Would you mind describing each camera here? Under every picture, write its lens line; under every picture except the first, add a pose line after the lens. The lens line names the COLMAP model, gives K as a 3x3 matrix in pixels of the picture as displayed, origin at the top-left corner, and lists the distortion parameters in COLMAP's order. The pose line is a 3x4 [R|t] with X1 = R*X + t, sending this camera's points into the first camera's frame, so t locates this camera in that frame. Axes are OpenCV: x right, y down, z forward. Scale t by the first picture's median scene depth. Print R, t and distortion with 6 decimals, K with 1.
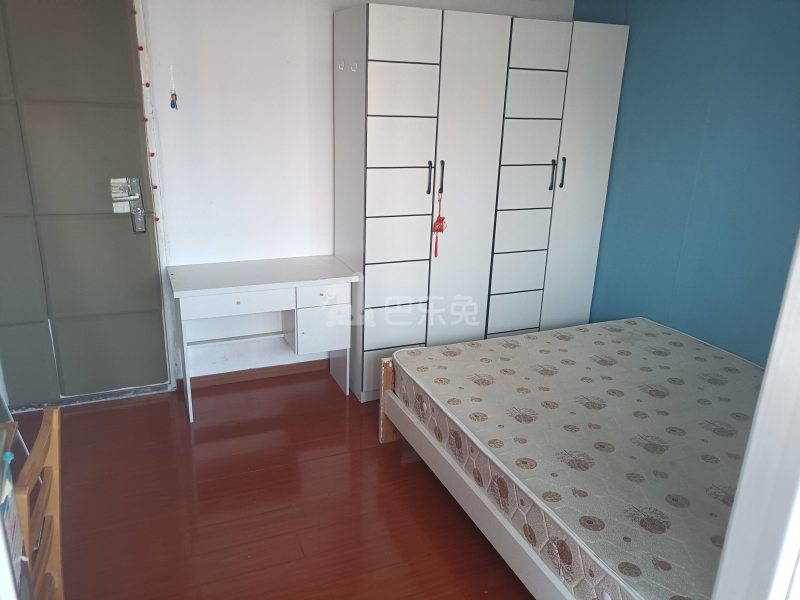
lens RADIAL K [[608.6, 0, 400.1], [0, 608.6, 298.8], [0, 0, 1]] dist [0.040105, -0.017540]
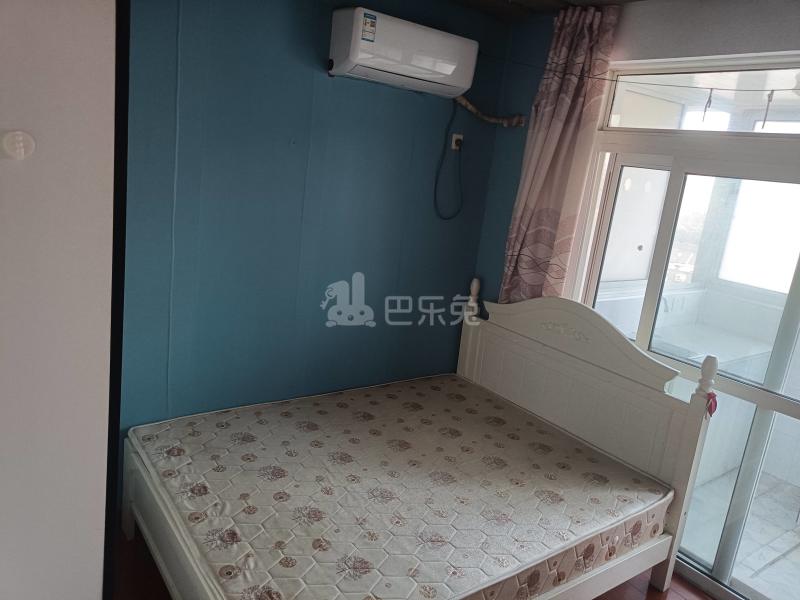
lens RADIAL K [[608.6, 0, 402.7], [0, 608.6, 299.6], [0, 0, 1]] dist [0.040105, -0.017540]
pose [[-0.259721, -0.264270, 0.928820, -0.415399], [0.184454, 0.930541, 0.316338, -0.338997], [-0.947904, 0.253484, -0.192935, 0.875097]]
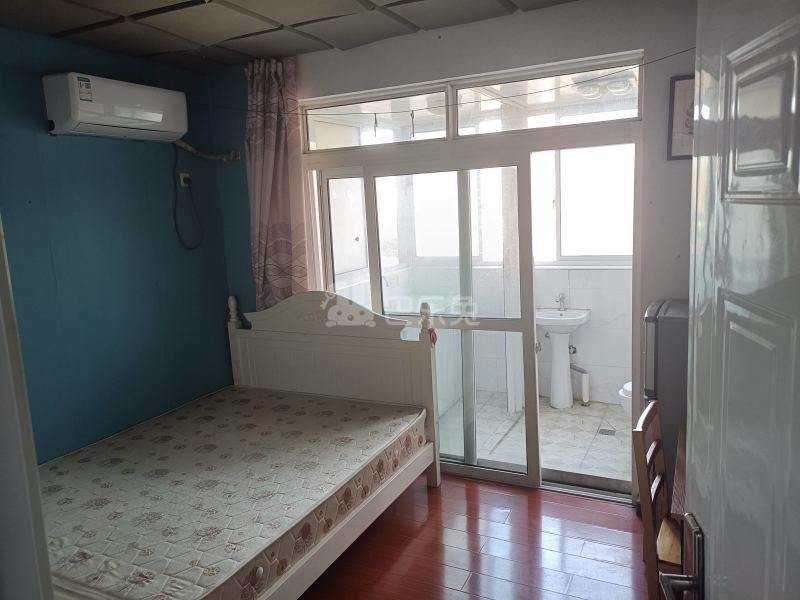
lens RADIAL K [[608.6, 0, 399.3], [0, 608.6, 299.8], [0, 0, 1]] dist [0.040105, -0.017540]
pose [[-0.667913, -0.102655, 0.737126, -0.547803], [0.268639, 0.890414, 0.367417, -0.356740], [-0.694065, 0.443423, -0.567142, 0.987260]]
